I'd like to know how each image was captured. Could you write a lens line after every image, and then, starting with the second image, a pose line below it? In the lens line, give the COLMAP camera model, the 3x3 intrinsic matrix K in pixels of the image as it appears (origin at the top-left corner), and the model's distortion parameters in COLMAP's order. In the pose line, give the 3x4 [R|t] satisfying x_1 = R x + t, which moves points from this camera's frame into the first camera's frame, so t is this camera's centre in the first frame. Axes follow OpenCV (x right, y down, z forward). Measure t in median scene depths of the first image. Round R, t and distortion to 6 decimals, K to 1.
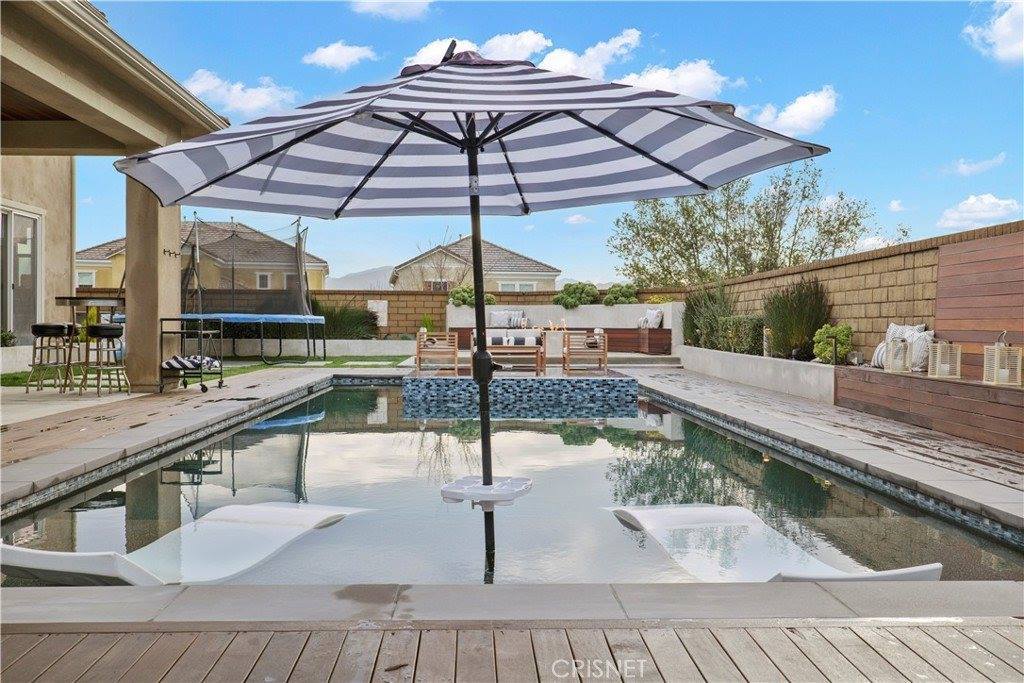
lens RADIAL K [[1042.2, 0, 512.0], [0, 1042.2, 341.5], [0, 0, 1]] dist [-0.008070, -0.006959]
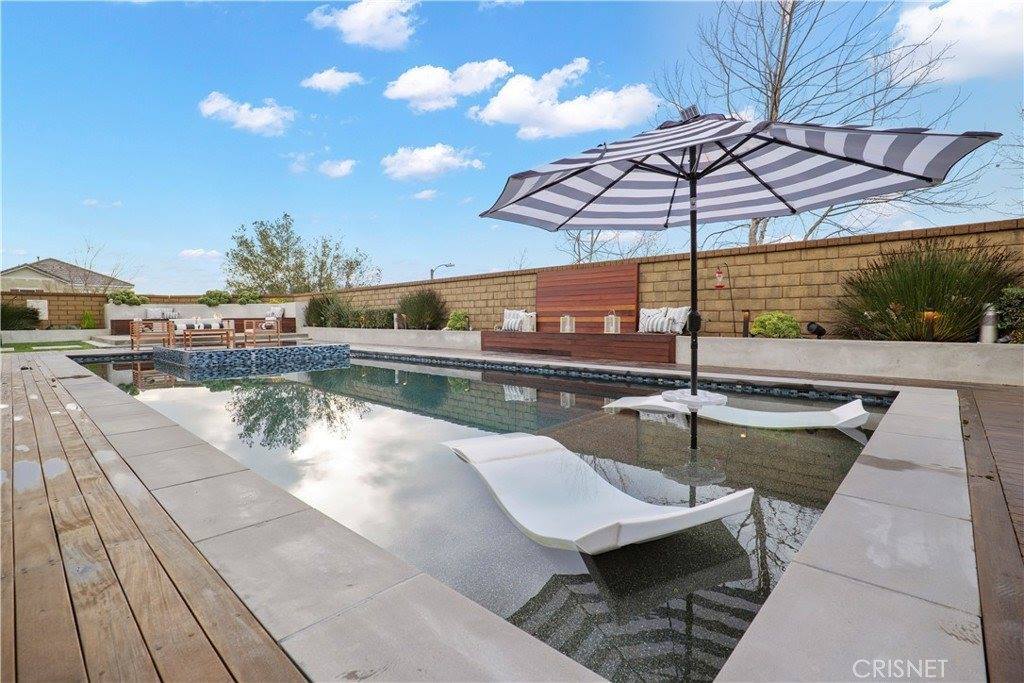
lens RADIAL K [[491.4, 0, 512.0], [0, 491.4, 341.5], [0, 0, 1]] dist [-0.002325, 0.000036]
pose [[0.689432, -0.047800, 0.722772, -0.218526], [0.026949, 0.998822, 0.040350, 0.004988], [-0.723849, -0.008341, 0.689908, 0.195757]]
